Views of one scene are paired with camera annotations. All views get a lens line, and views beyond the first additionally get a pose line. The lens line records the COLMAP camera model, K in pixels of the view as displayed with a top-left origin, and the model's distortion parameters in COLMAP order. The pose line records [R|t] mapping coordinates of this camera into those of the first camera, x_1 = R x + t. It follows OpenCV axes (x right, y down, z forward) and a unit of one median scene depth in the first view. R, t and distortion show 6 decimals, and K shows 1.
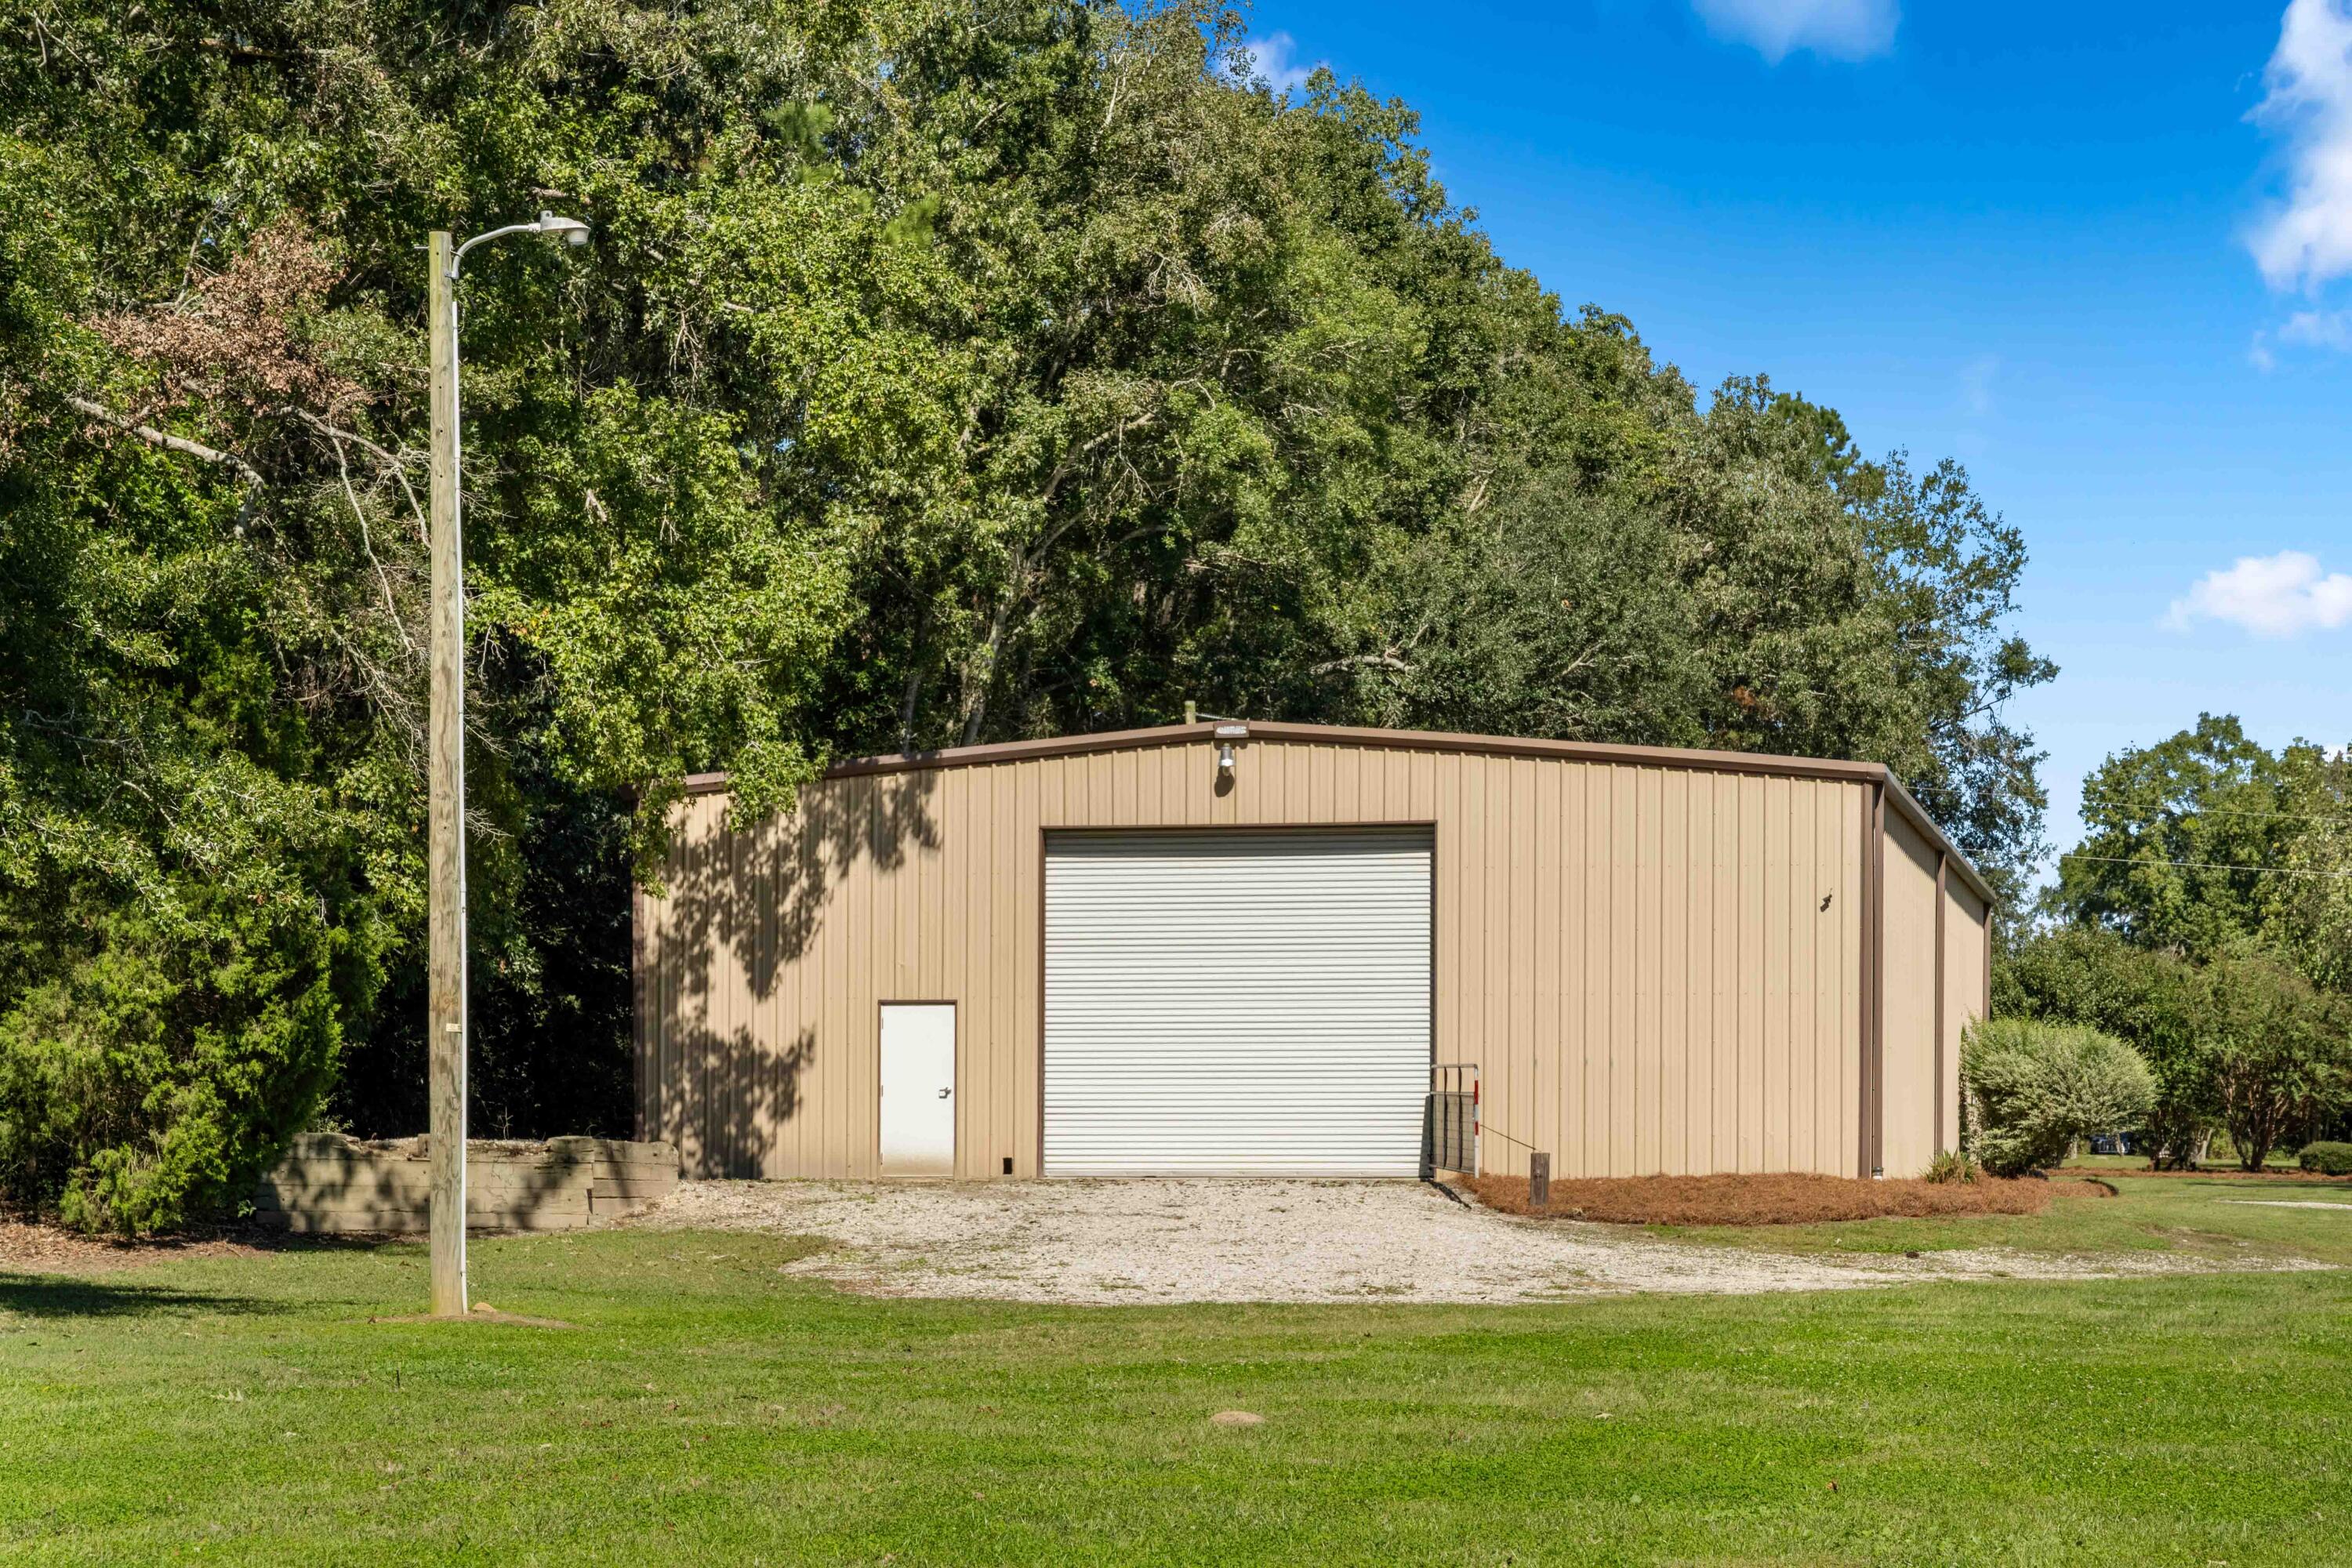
lens RADIAL K [[4860.0, 0, 1176.0], [0, 4860.0, 784.0], [0, 0, 1]] dist [0.053524, -0.063214]
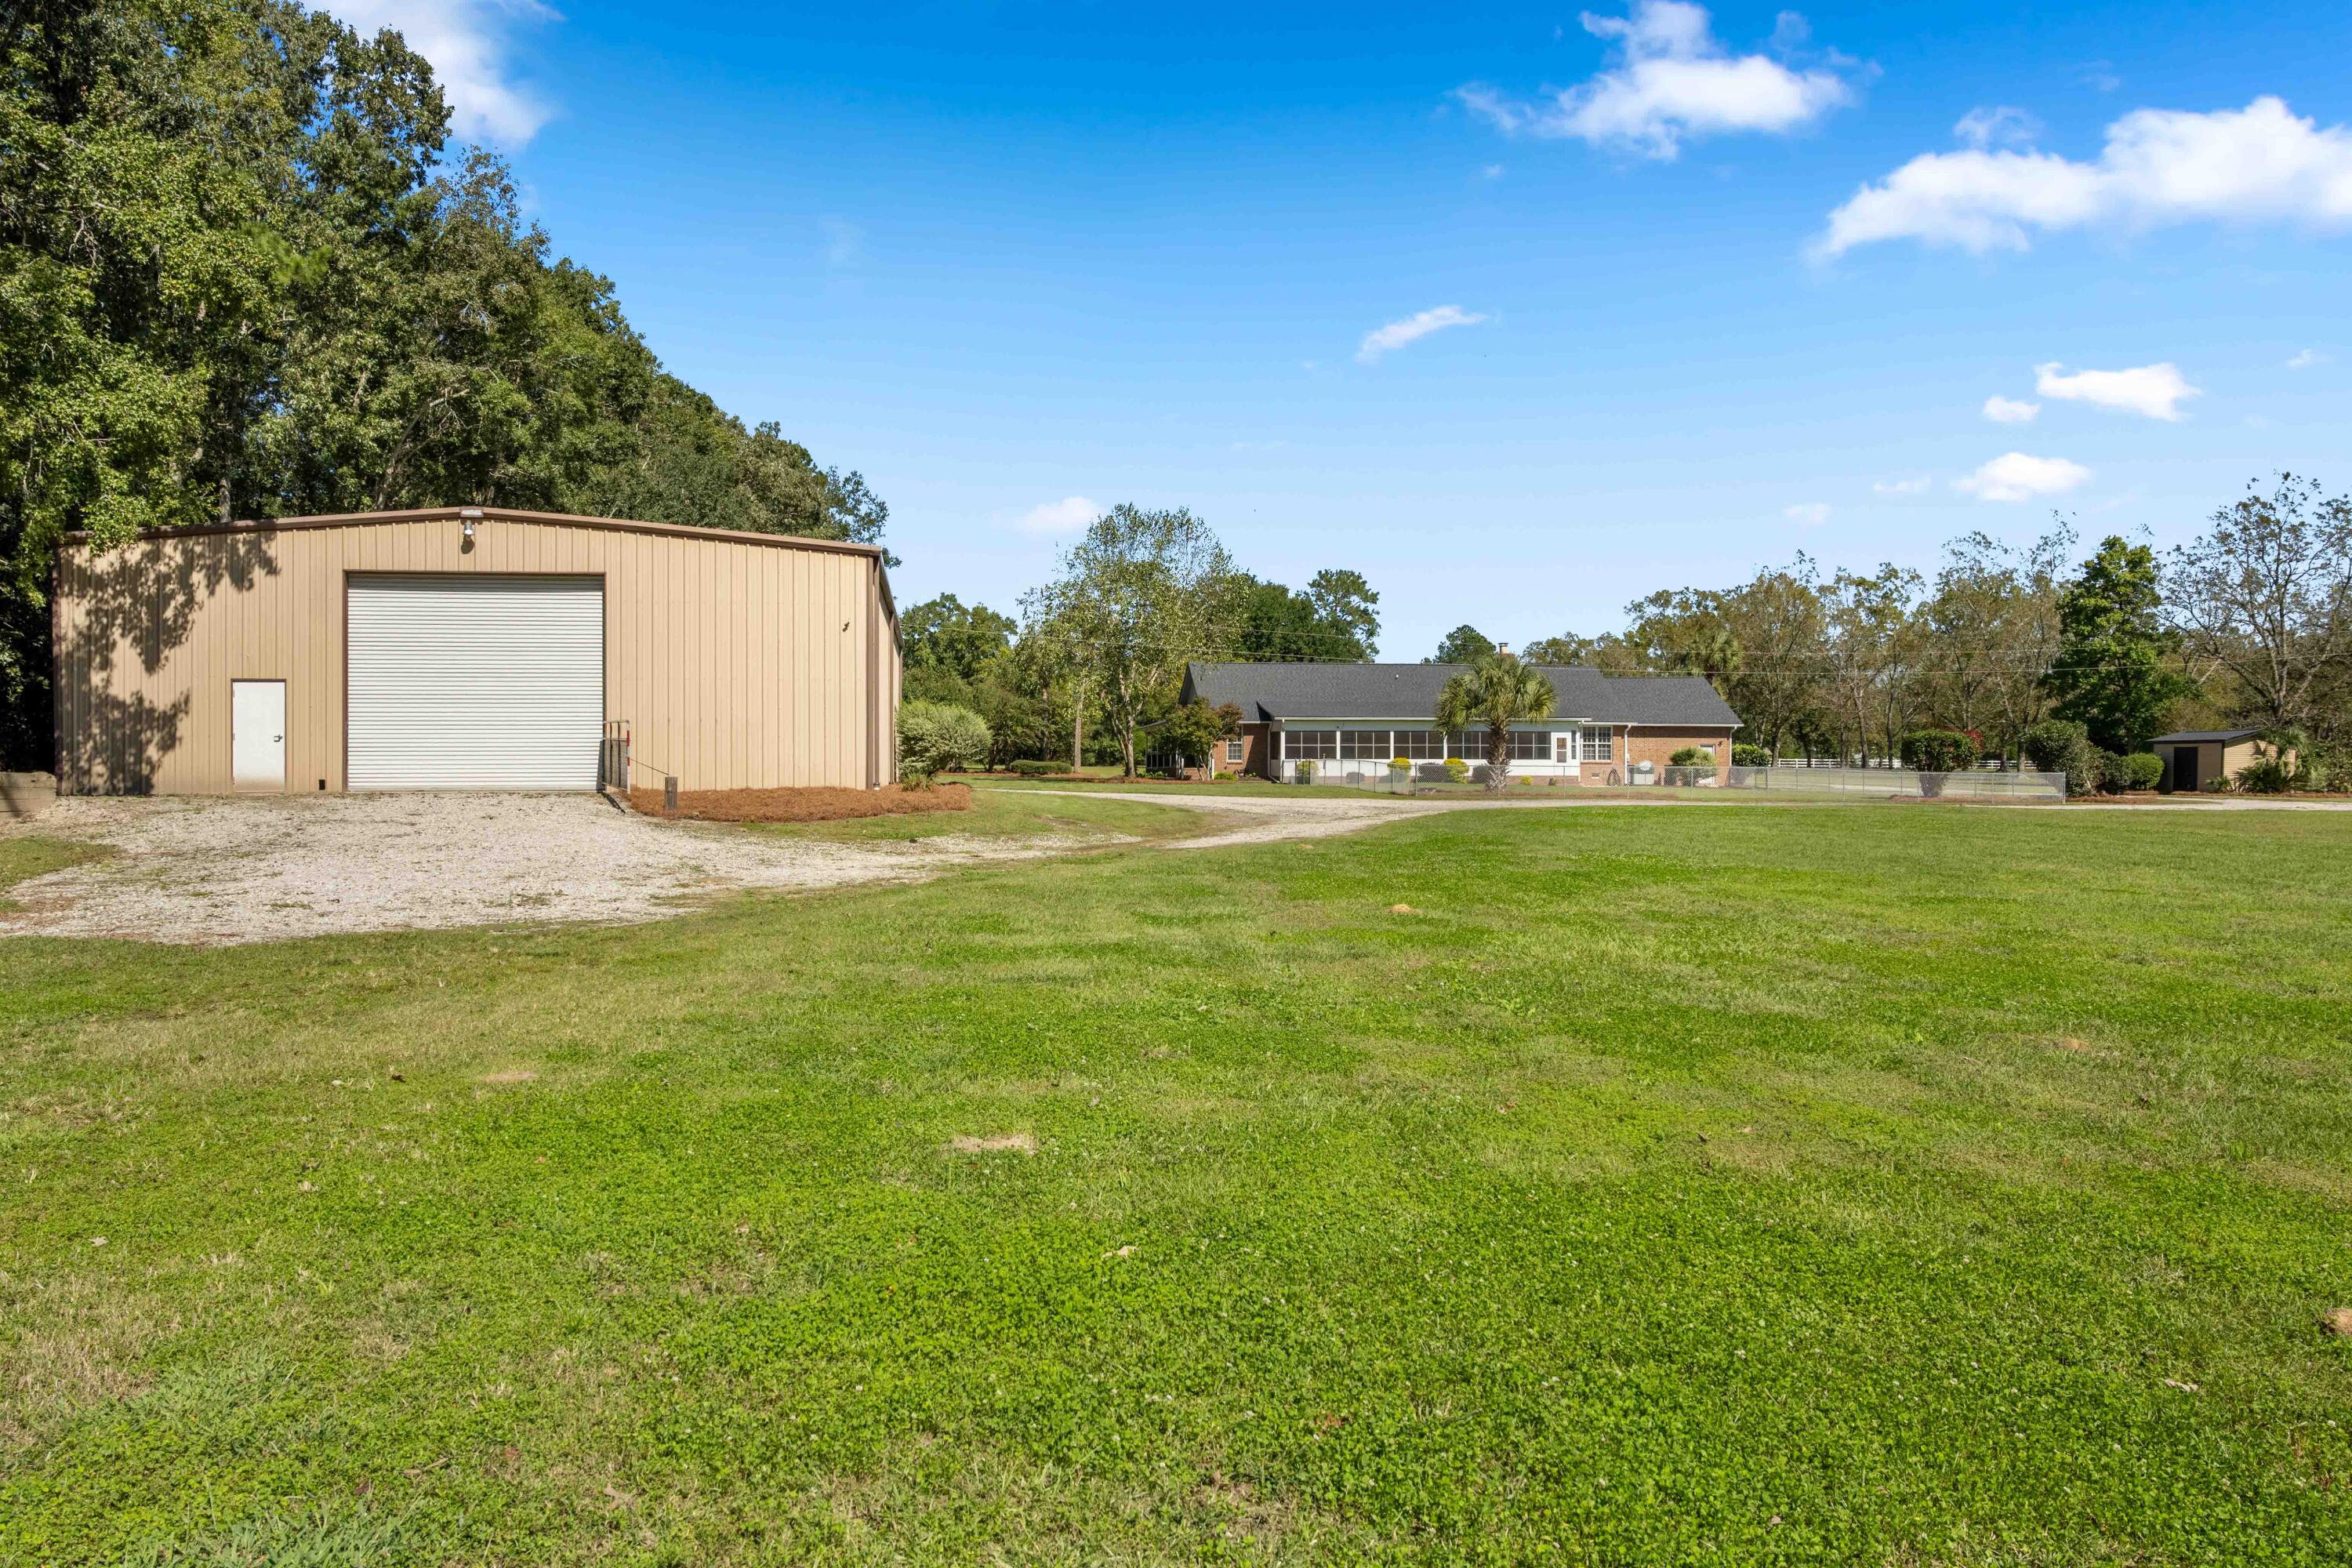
lens RADIAL K [[1830.8, 0, 1172.8], [0, 1830.8, 831.9], [0, 0, 1]] dist [0.004422, -0.003050]
pose [[0.943618, -0.014919, 0.330699, 0.028059], [-0.022802, 0.993682, 0.109893, 0.021823], [-0.330250, -0.111238, 0.937316, 0.343090]]
